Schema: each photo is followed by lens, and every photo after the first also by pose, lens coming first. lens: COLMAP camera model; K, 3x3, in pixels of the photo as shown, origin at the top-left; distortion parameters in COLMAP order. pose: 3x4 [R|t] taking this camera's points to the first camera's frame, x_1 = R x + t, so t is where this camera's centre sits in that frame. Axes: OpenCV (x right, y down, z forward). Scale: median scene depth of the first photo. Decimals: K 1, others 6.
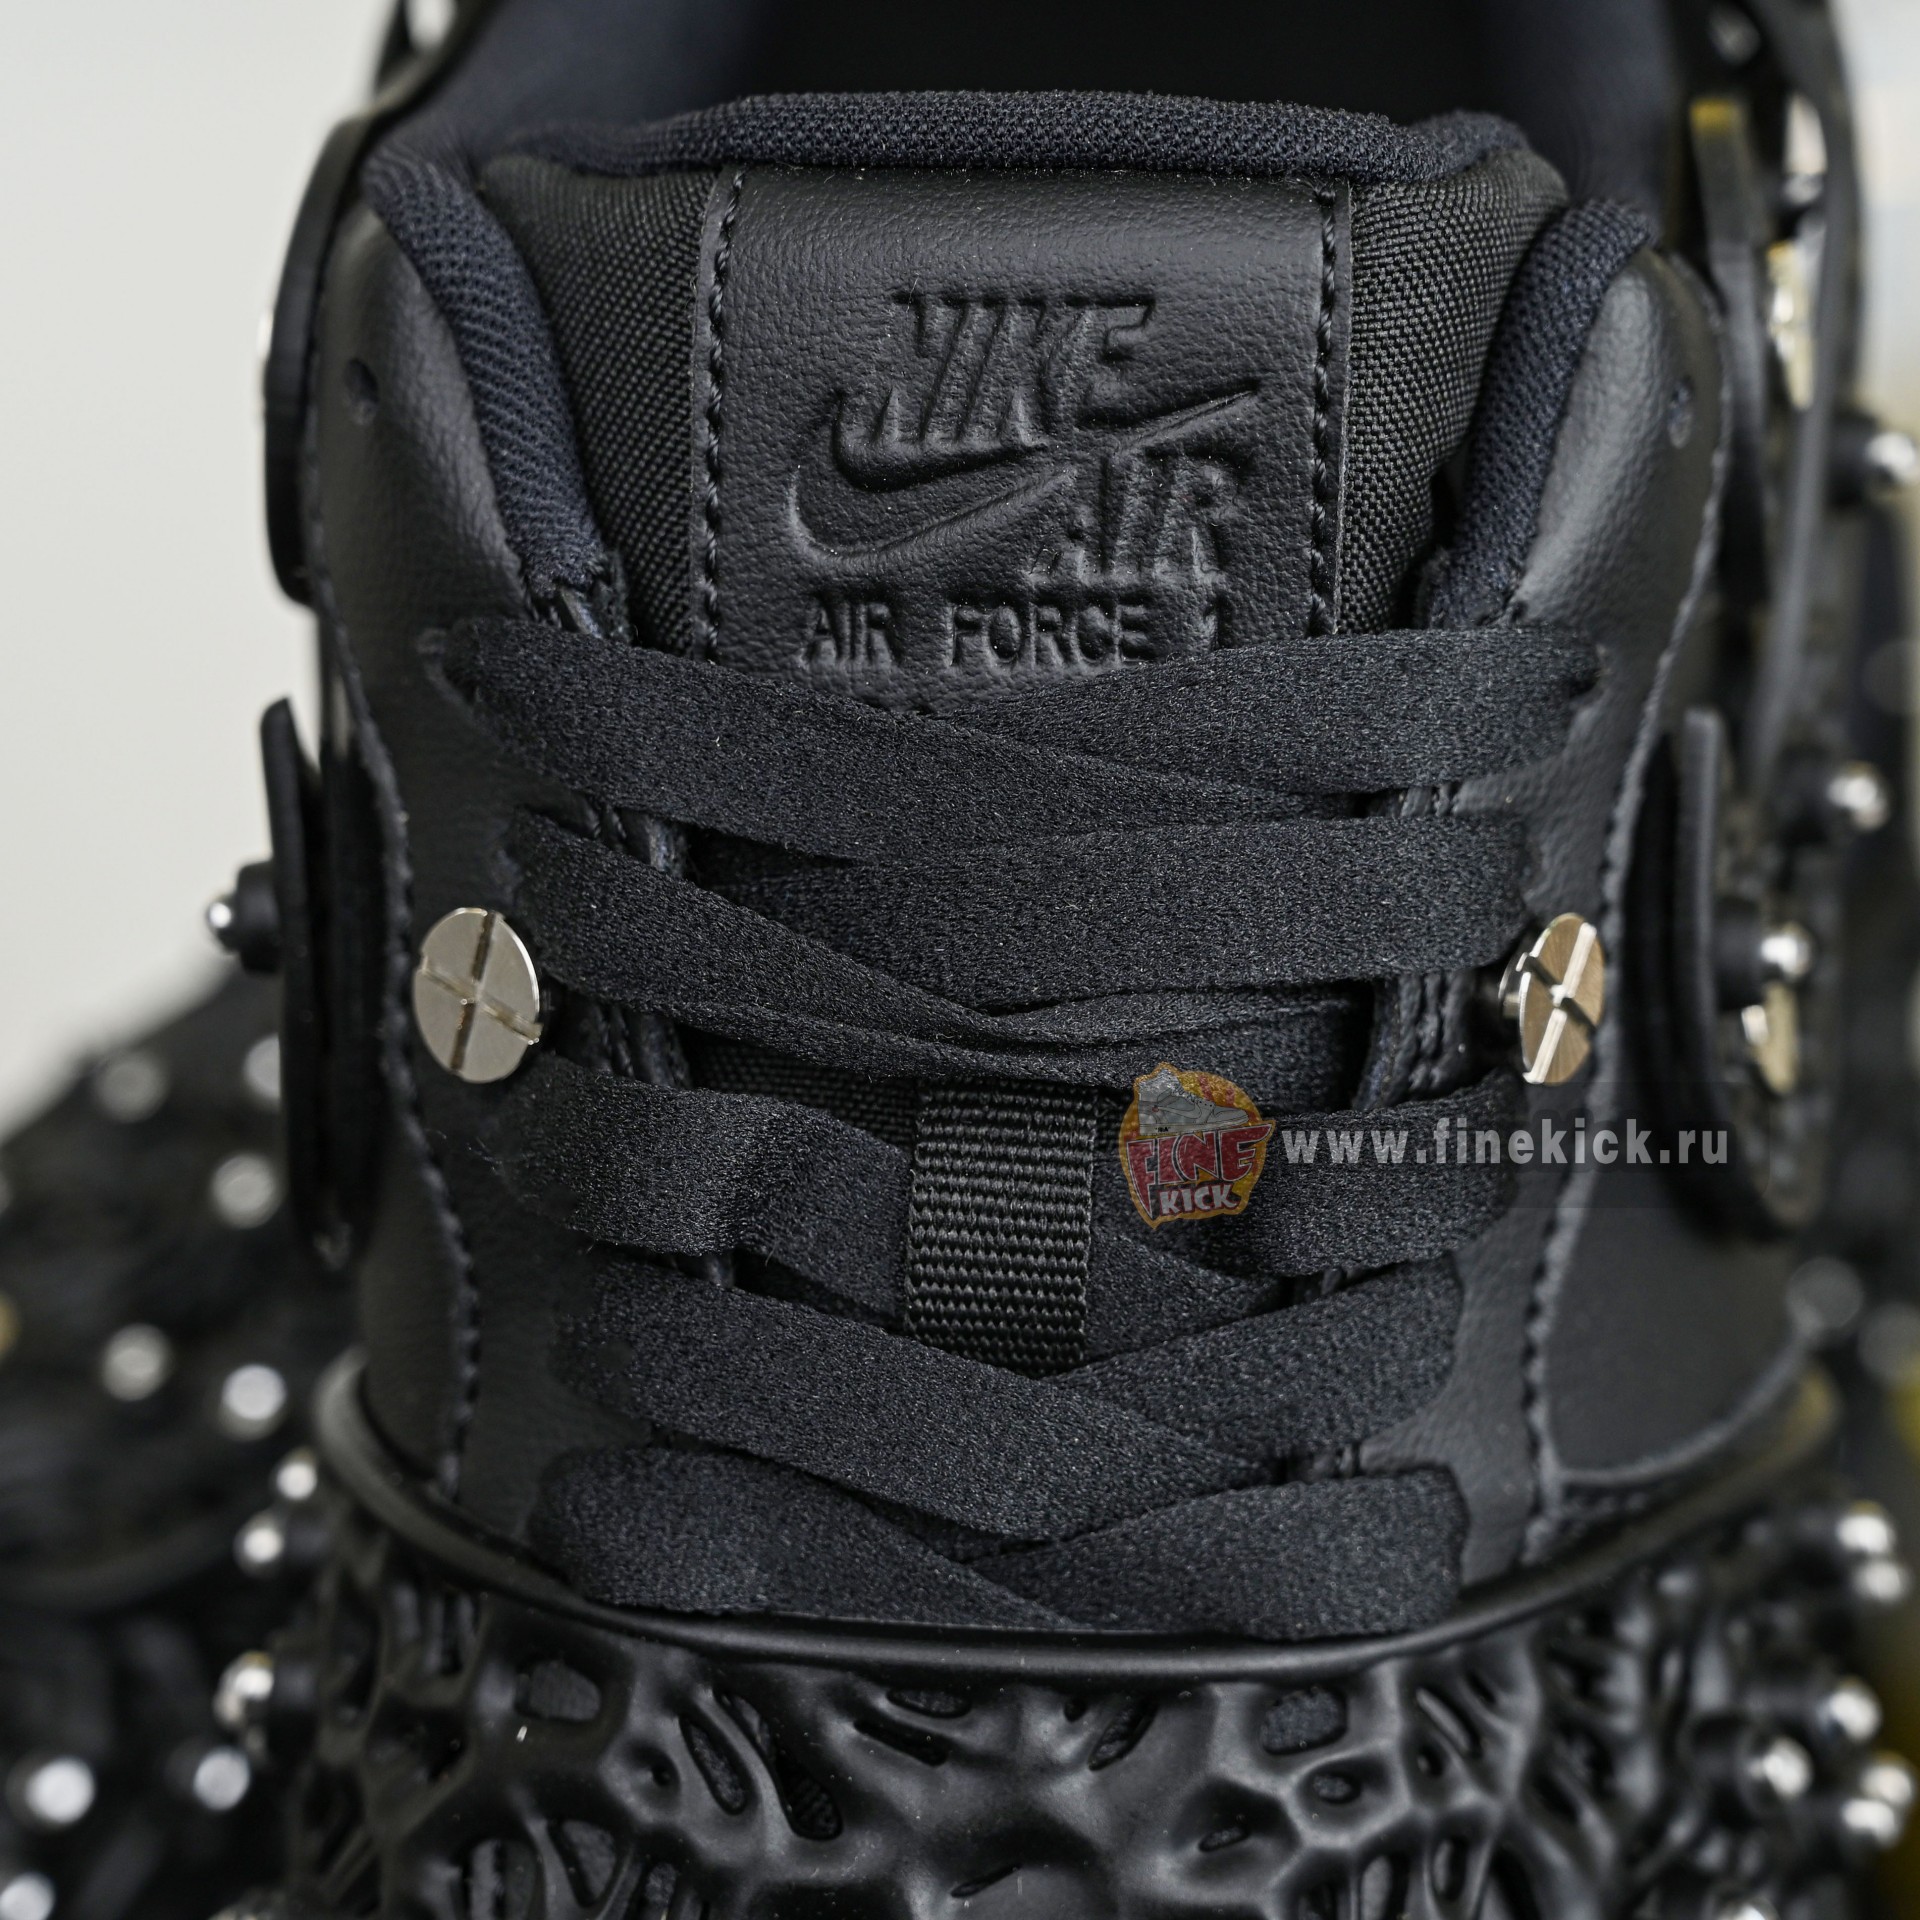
lens RADIAL K [[4630.3, 0, 963.3], [0, 4630.3, 962.1], [0, 0, 1]] dist [-0.033554, 0.000000]
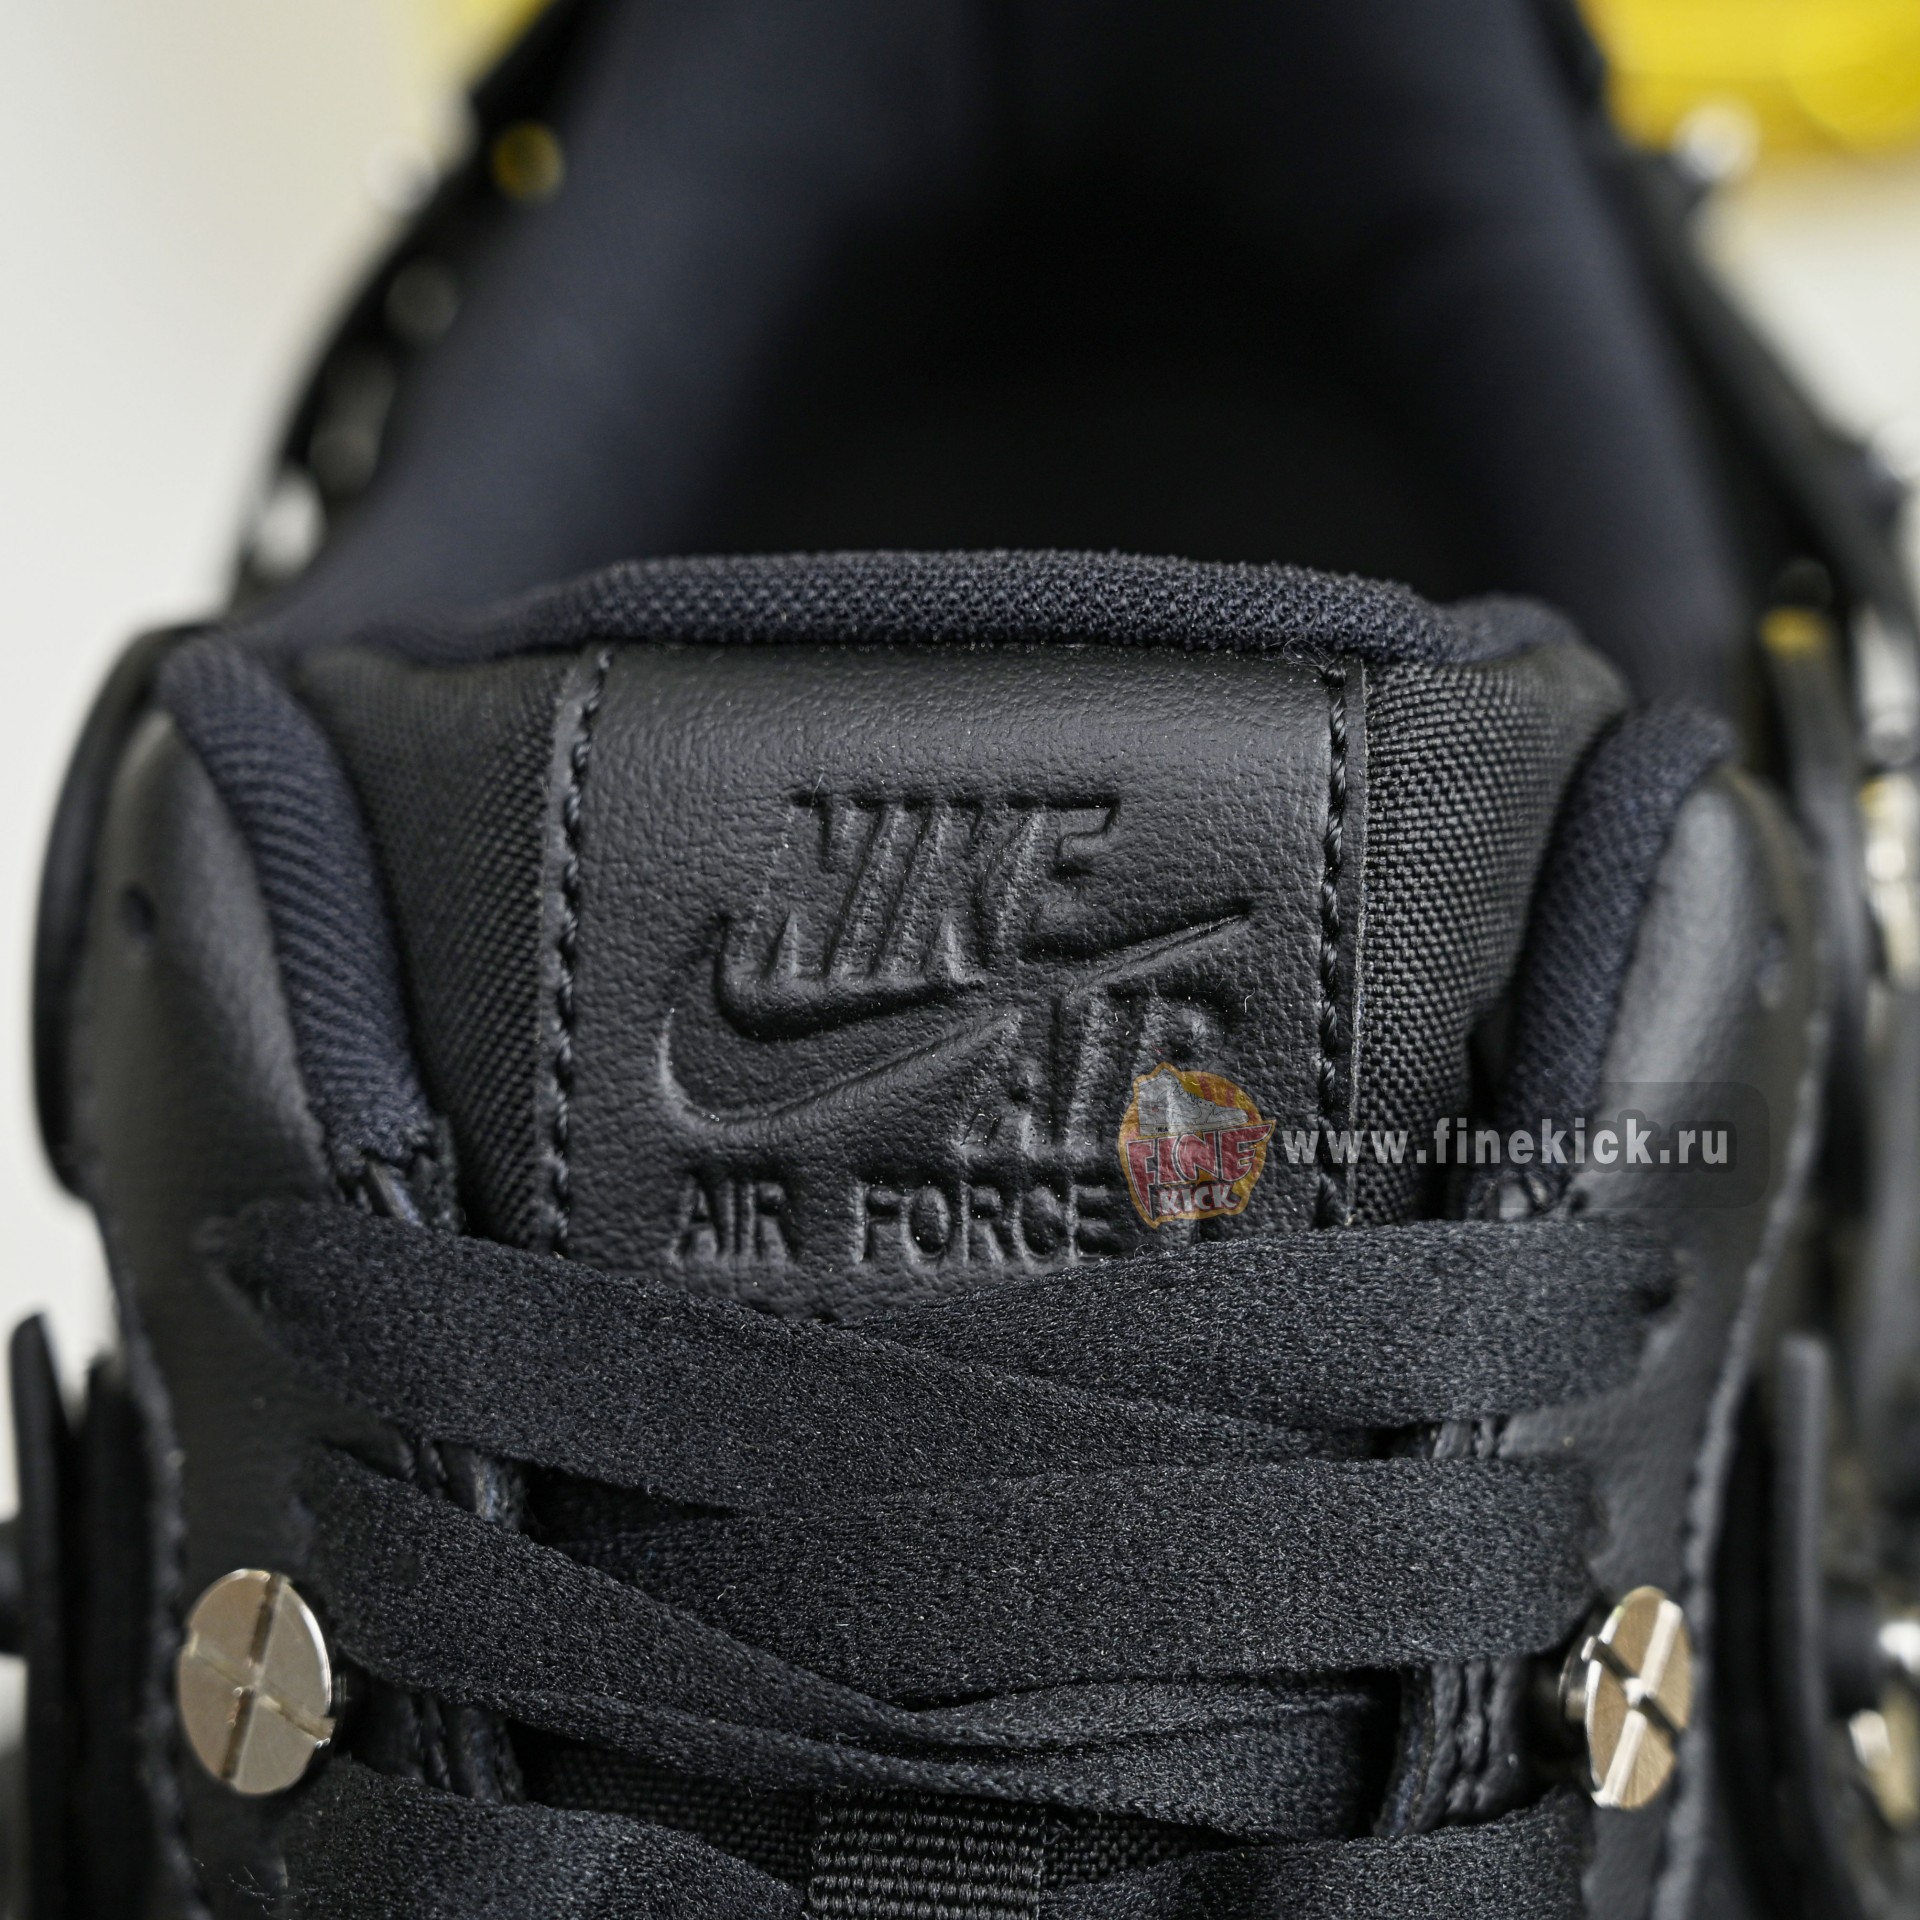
lens RADIAL K [[4630.3, 0, 949.6], [0, 4630.3, 961.2], [0, 0, 1]] dist [-0.033554, 0.000000]
pose [[0.999980, 0.006248, -0.001043, 0.012835], [-0.006334, 0.987149, -0.159676, 0.011190], [0.000032, 0.159680, 0.987169, 0.213648]]
